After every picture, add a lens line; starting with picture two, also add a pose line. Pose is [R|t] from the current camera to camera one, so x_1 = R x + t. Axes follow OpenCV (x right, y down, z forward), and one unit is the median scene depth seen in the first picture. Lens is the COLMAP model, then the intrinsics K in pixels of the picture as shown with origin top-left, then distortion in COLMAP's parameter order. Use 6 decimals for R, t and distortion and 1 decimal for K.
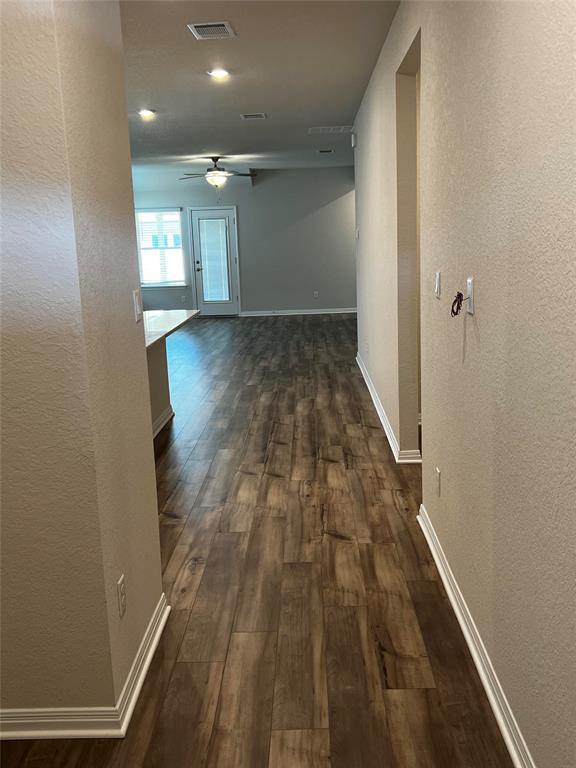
lens RADIAL K [[760.5, 0, 291.1], [0, 760.5, 391.8], [0, 0, 1]] dist [0.054784, 0.000000]
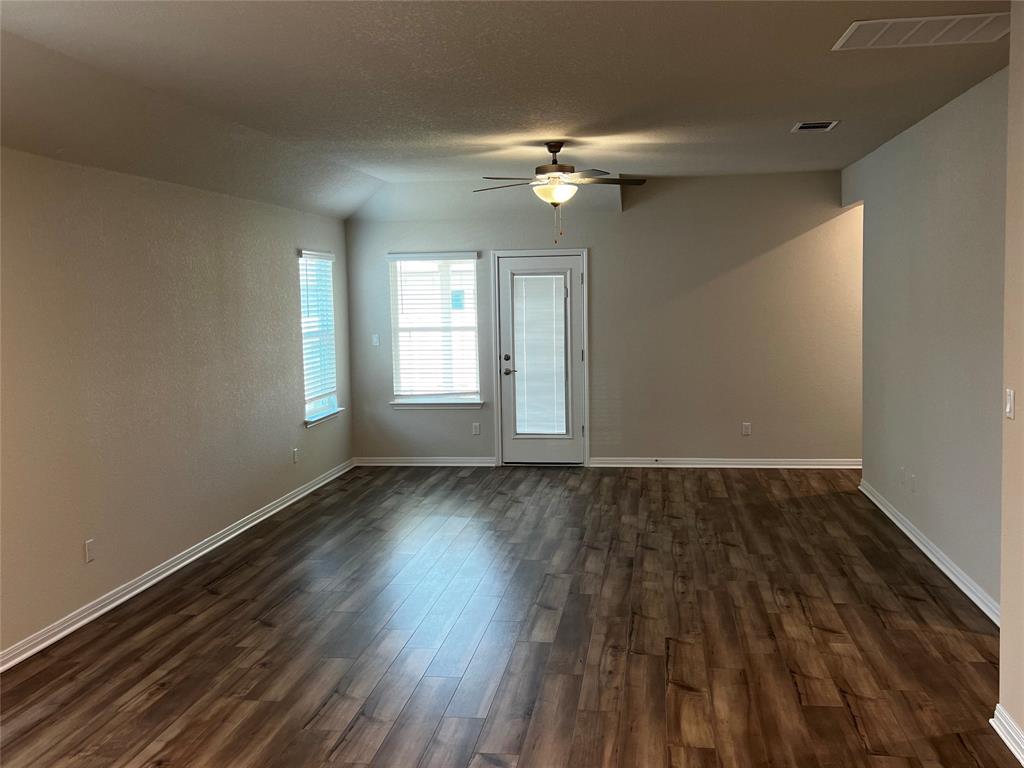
lens RADIAL K [[1014.1, 0, 508.8], [0, 1014.1, 380.0], [0, 0, 1]] dist [0.054784, 0.000000]
pose [[0.992733, 0.024455, -0.117827, -0.043841], [-0.037260, 0.993482, -0.107725, -0.086735], [0.114425, 0.111332, 0.987174, 0.356233]]
